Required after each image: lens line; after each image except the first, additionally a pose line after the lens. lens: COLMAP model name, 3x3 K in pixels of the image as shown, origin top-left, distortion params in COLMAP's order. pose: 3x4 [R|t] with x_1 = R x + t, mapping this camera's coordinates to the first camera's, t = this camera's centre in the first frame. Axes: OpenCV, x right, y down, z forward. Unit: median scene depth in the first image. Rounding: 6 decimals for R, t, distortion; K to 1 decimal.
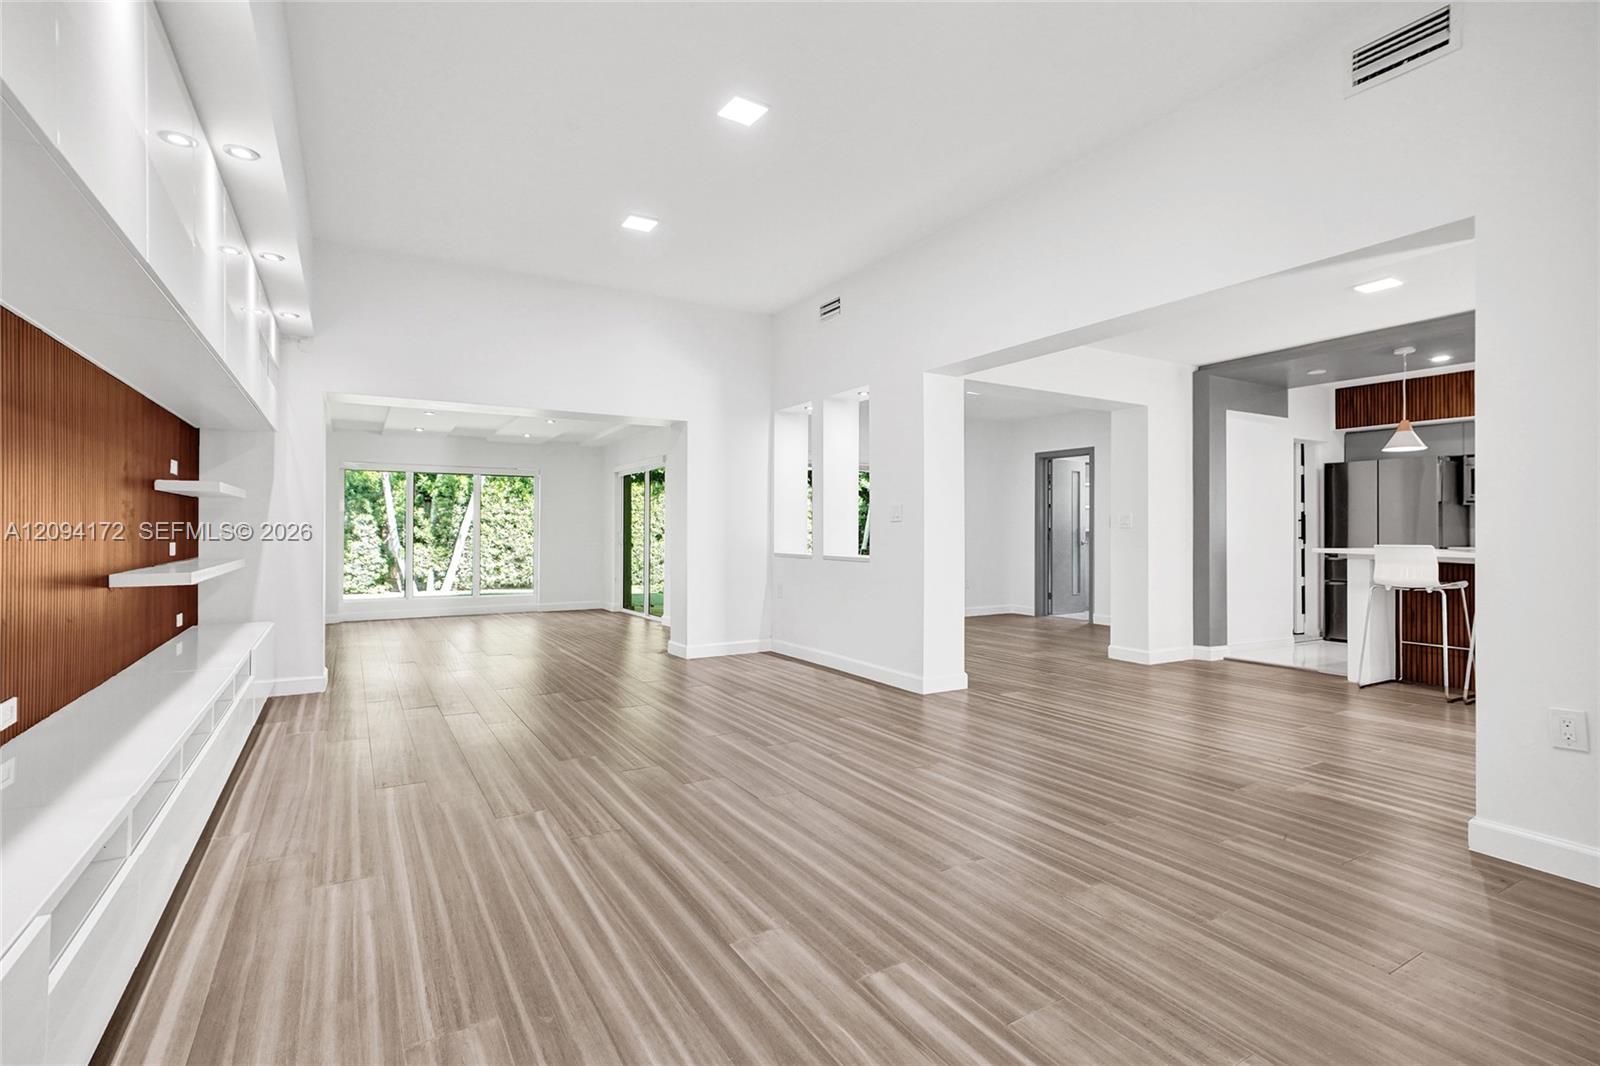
lens RADIAL K [[732.7, 0, 791.1], [0, 732.7, 526.0], [0, 0, 1]] dist [0.021090, -0.000159]
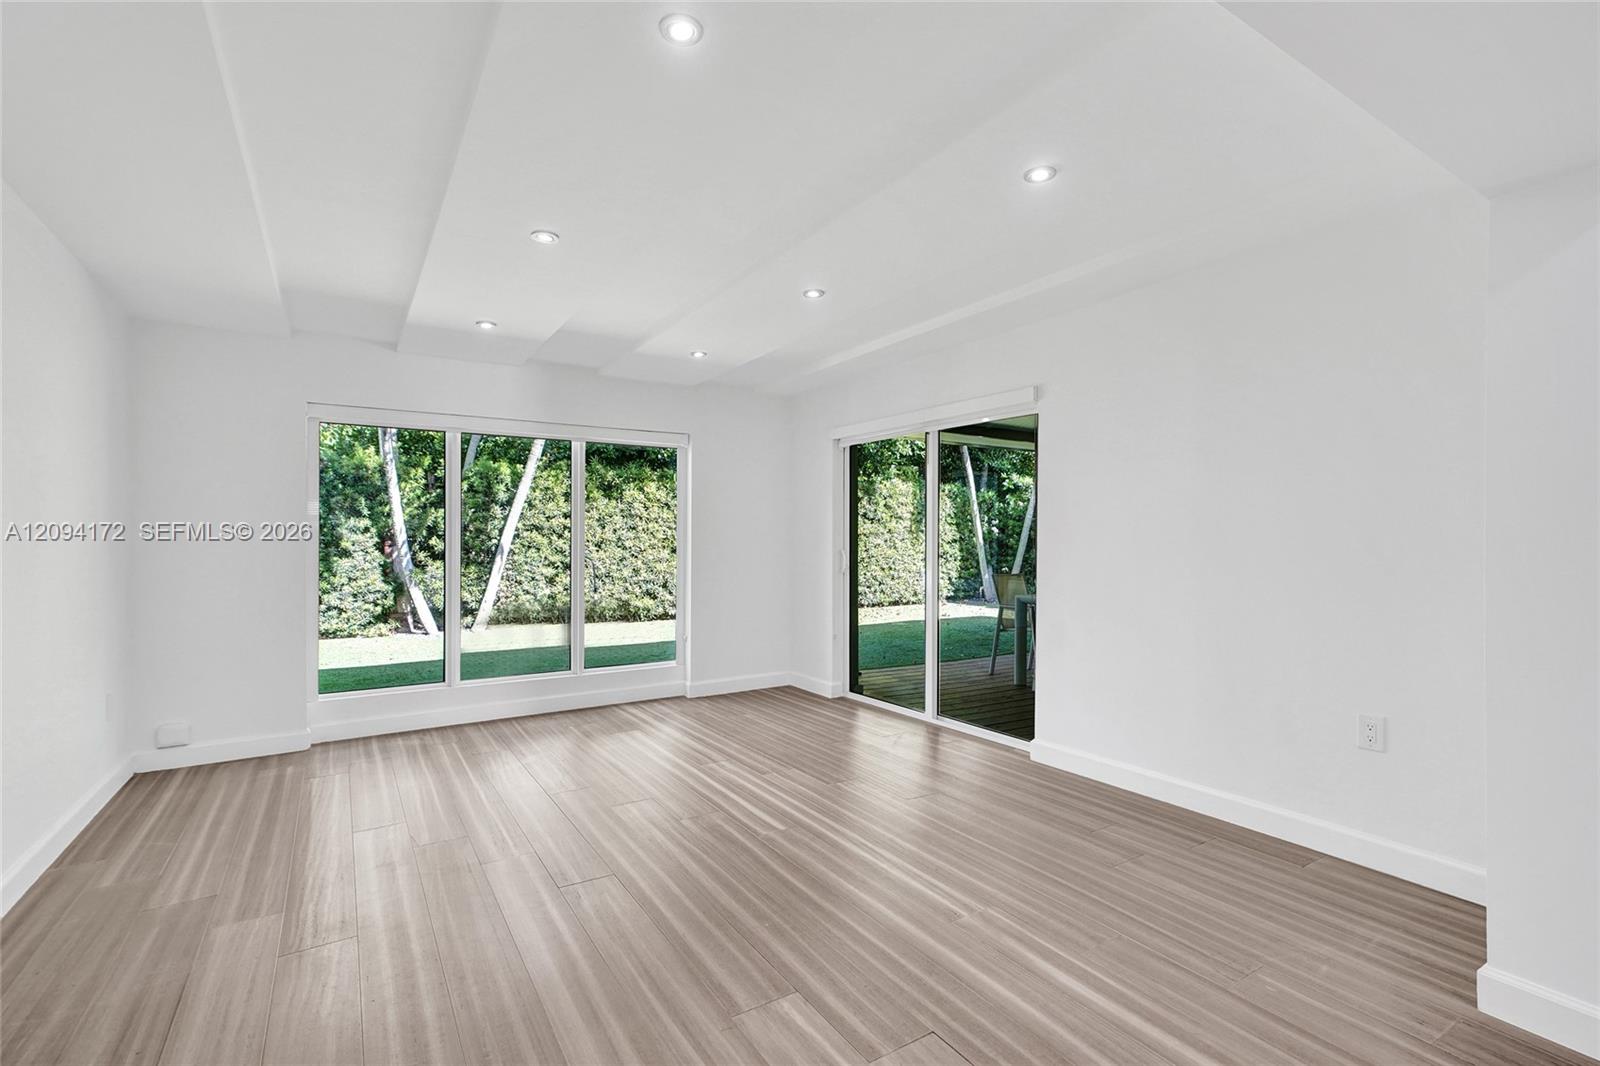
lens RADIAL K [[732.7, 0, 808.8], [0, 732.7, 534.0], [0, 0, 1]] dist [0.021090, -0.000159]
pose [[0.999639, -0.001487, 0.026809, -0.176873], [0.001326, 0.999981, 0.006015, -0.004558], [-0.026817, -0.005977, 0.999622, 0.301969]]
